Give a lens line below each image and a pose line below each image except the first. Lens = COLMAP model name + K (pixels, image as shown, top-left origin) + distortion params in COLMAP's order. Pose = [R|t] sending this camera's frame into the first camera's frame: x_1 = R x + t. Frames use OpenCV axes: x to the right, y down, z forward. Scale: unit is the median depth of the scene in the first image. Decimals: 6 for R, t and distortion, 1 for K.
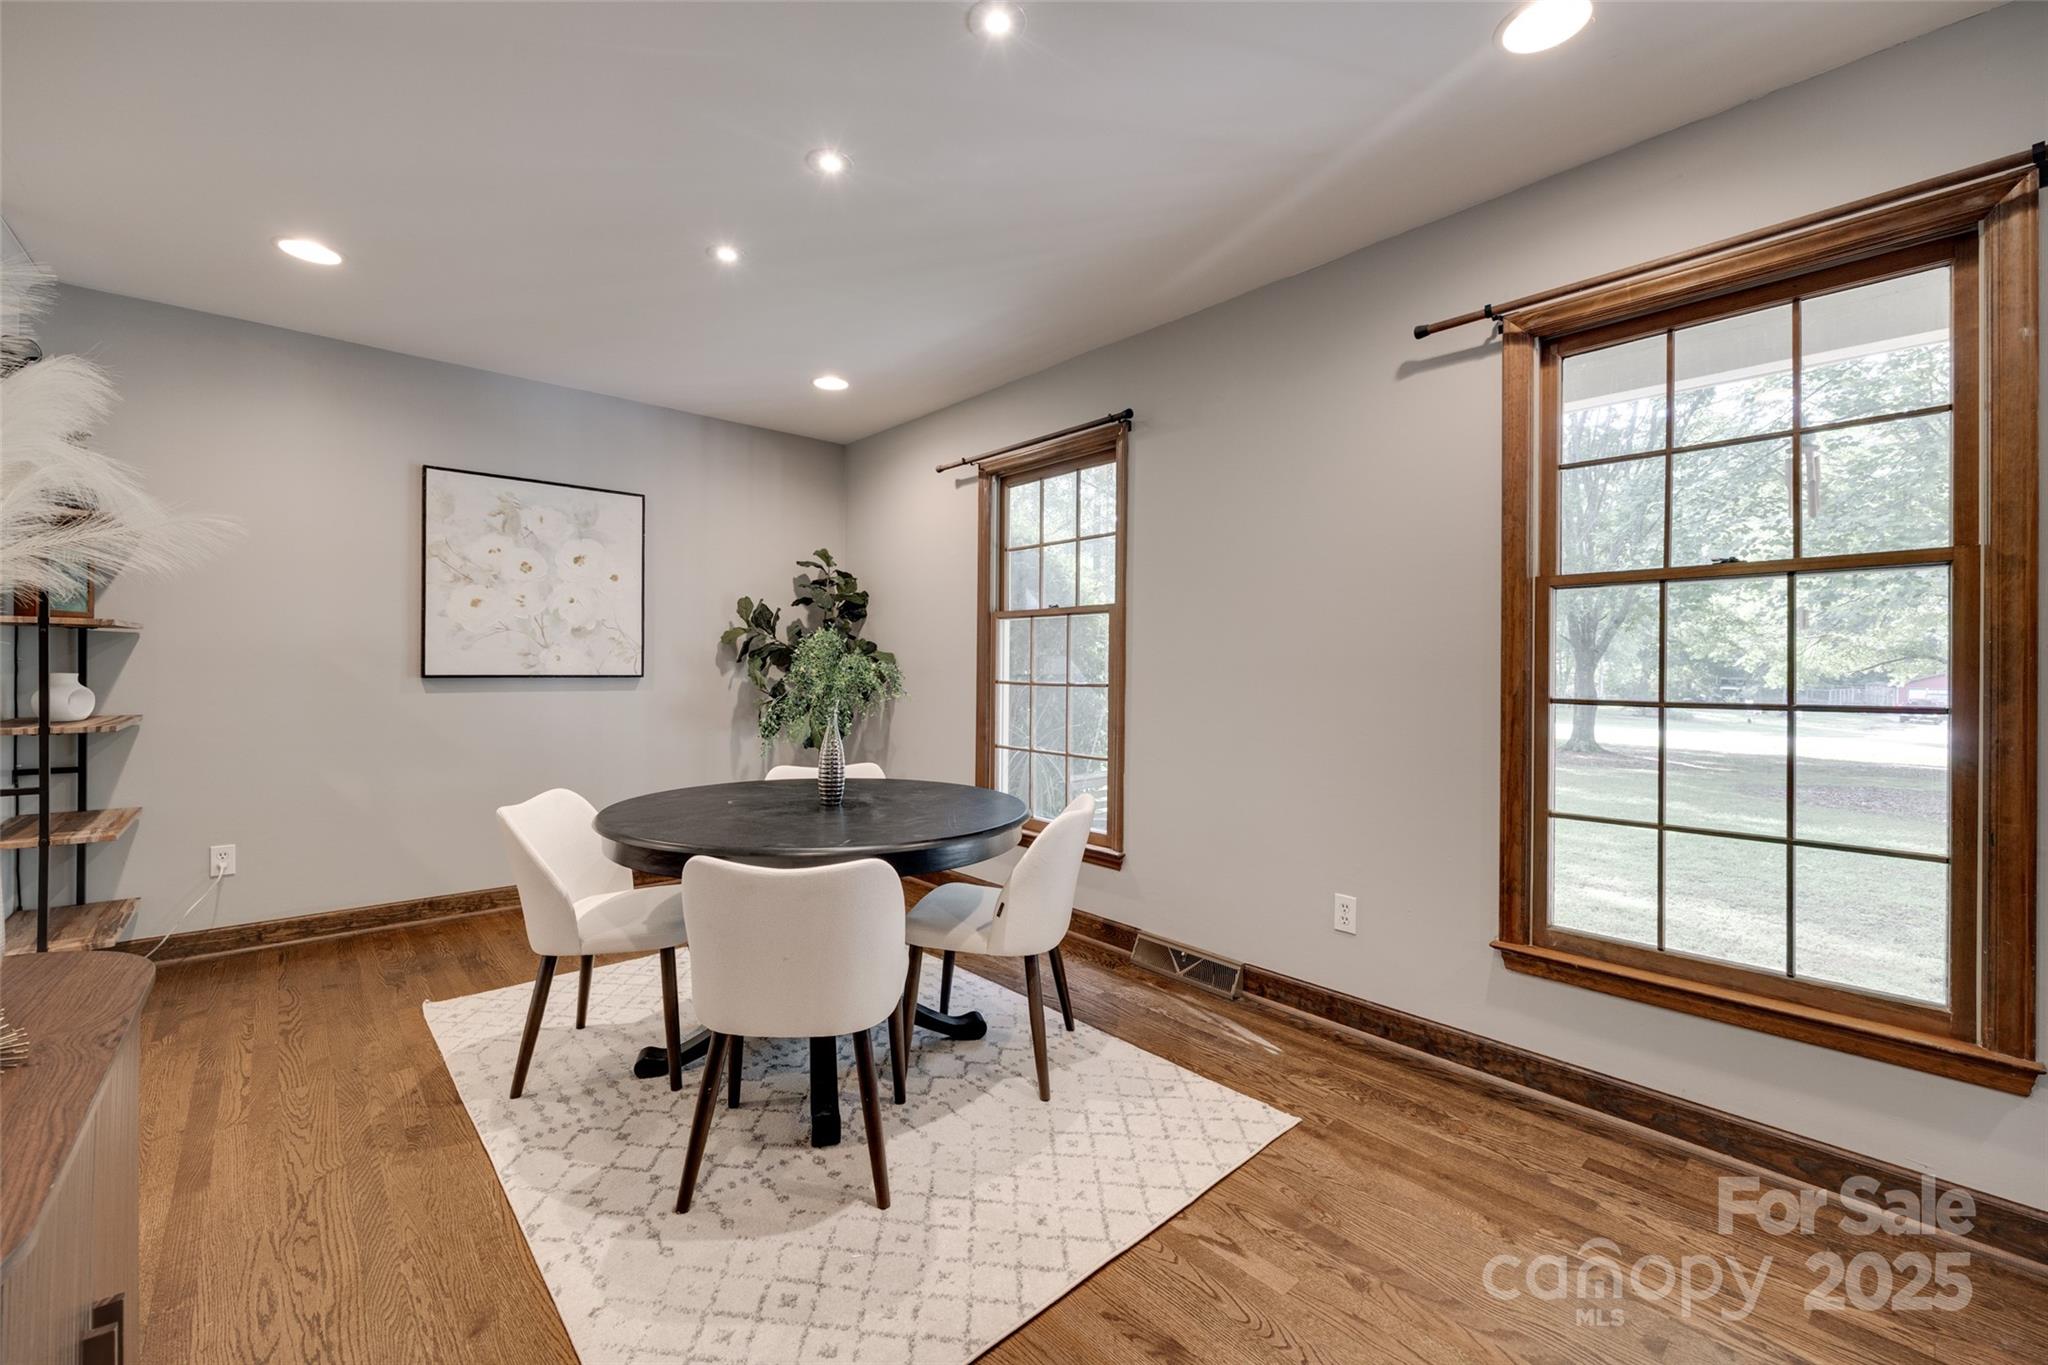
lens RADIAL K [[823.3, 0, 1010.8], [0, 823.3, 671.0], [0, 0, 1]] dist [-0.002837, -0.000008]
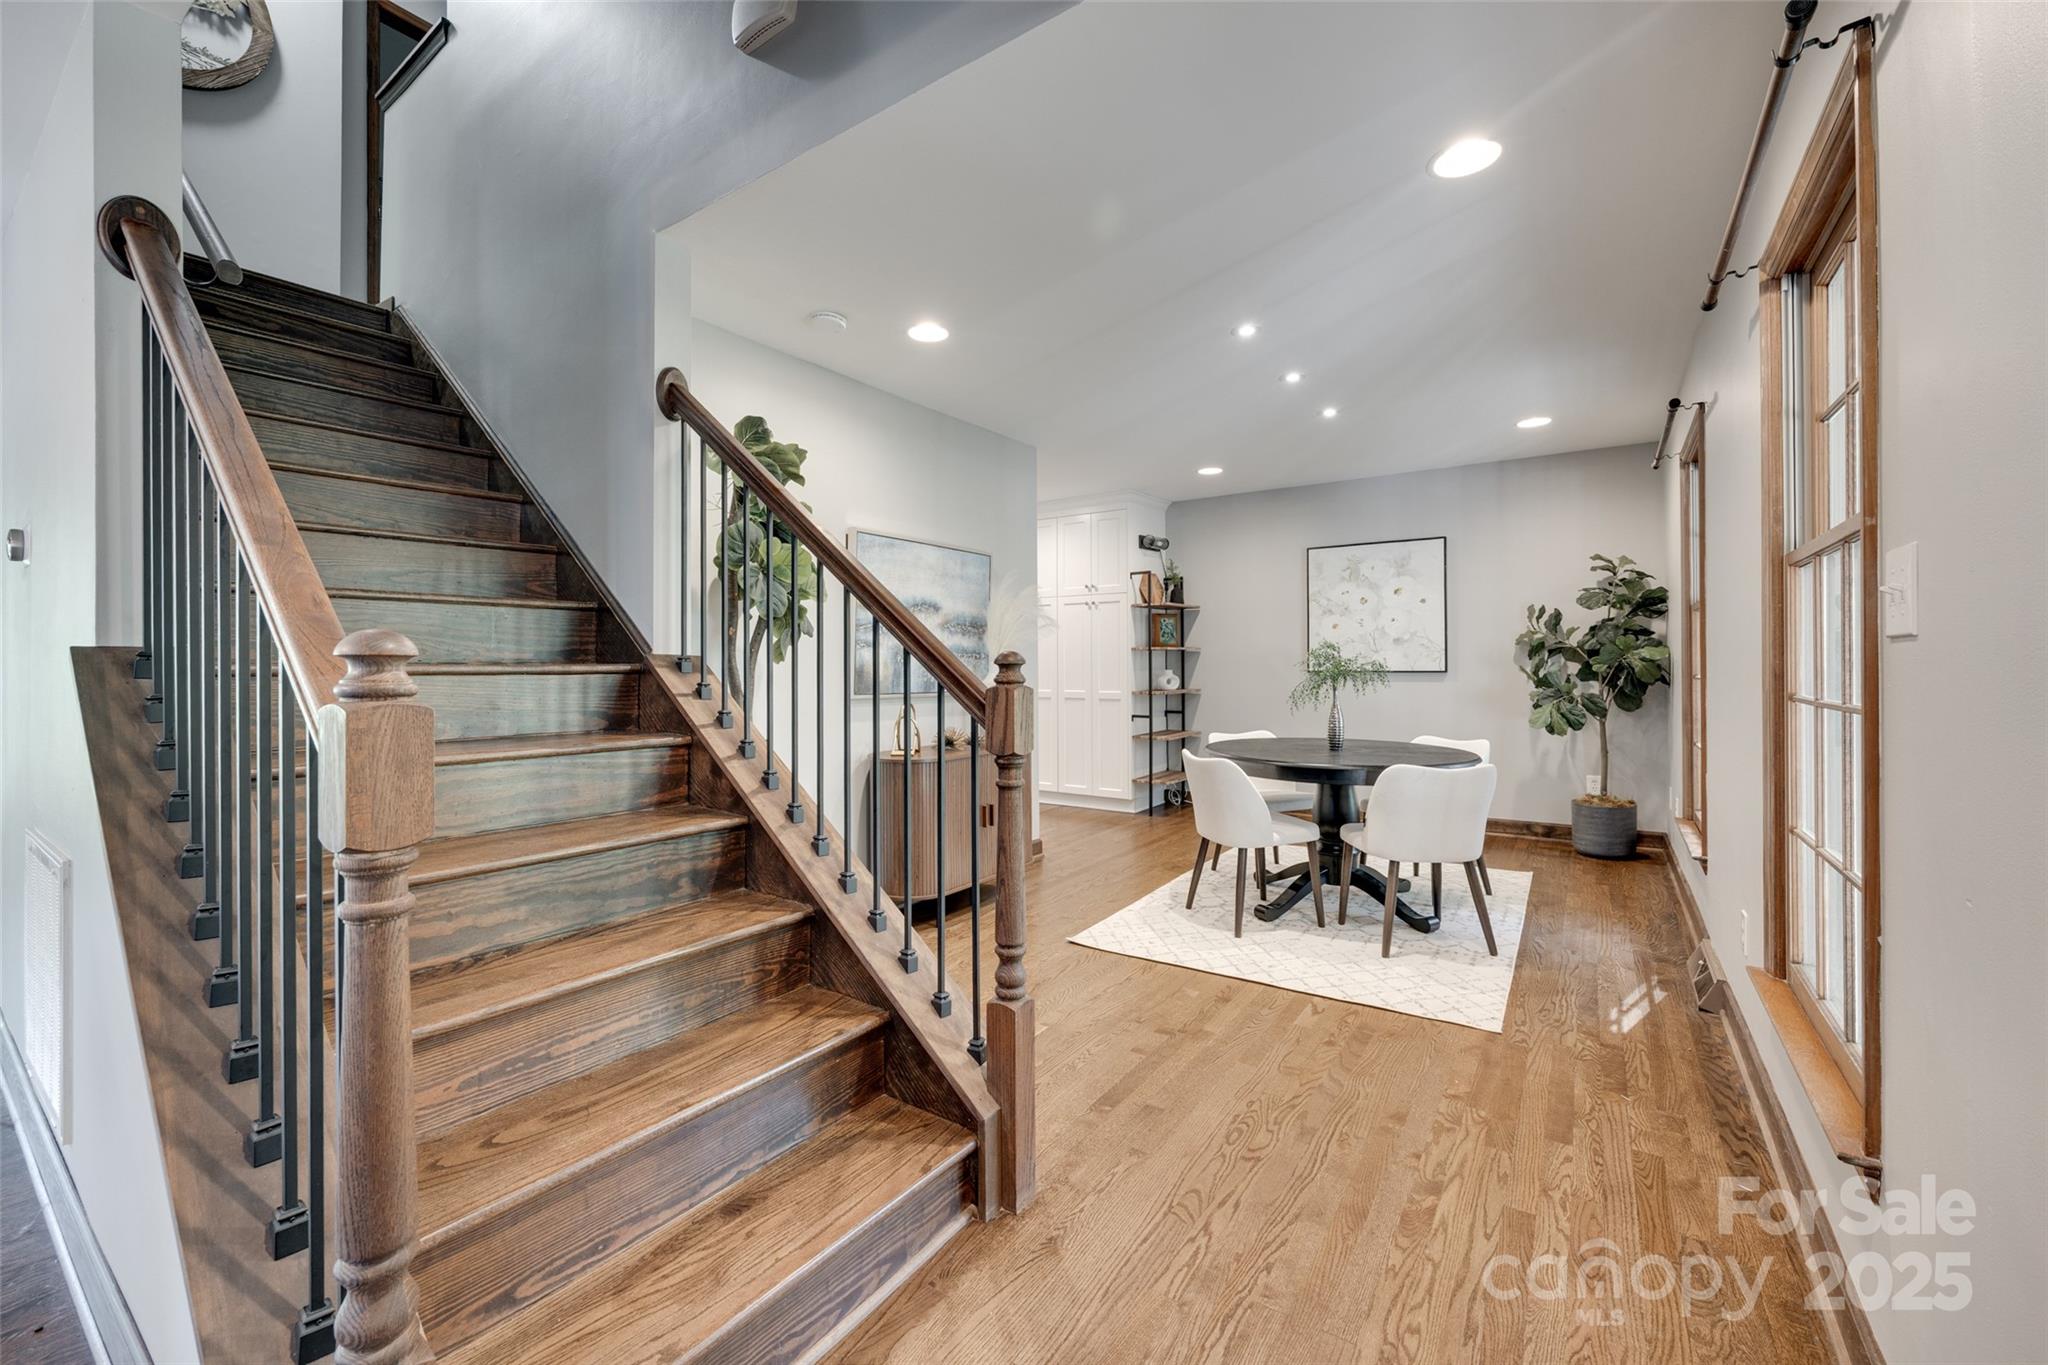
lens RADIAL K [[823.3, 0, 1010.8], [0, 823.3, 671.0], [0, 0, 1]] dist [-0.002837, -0.000008]
pose [[0.226530, -0.002877, -0.974000, 1.013613], [0.002238, 0.999995, -0.002433, 0.009709], [0.974002, -0.001629, 0.226535, 0.014293]]
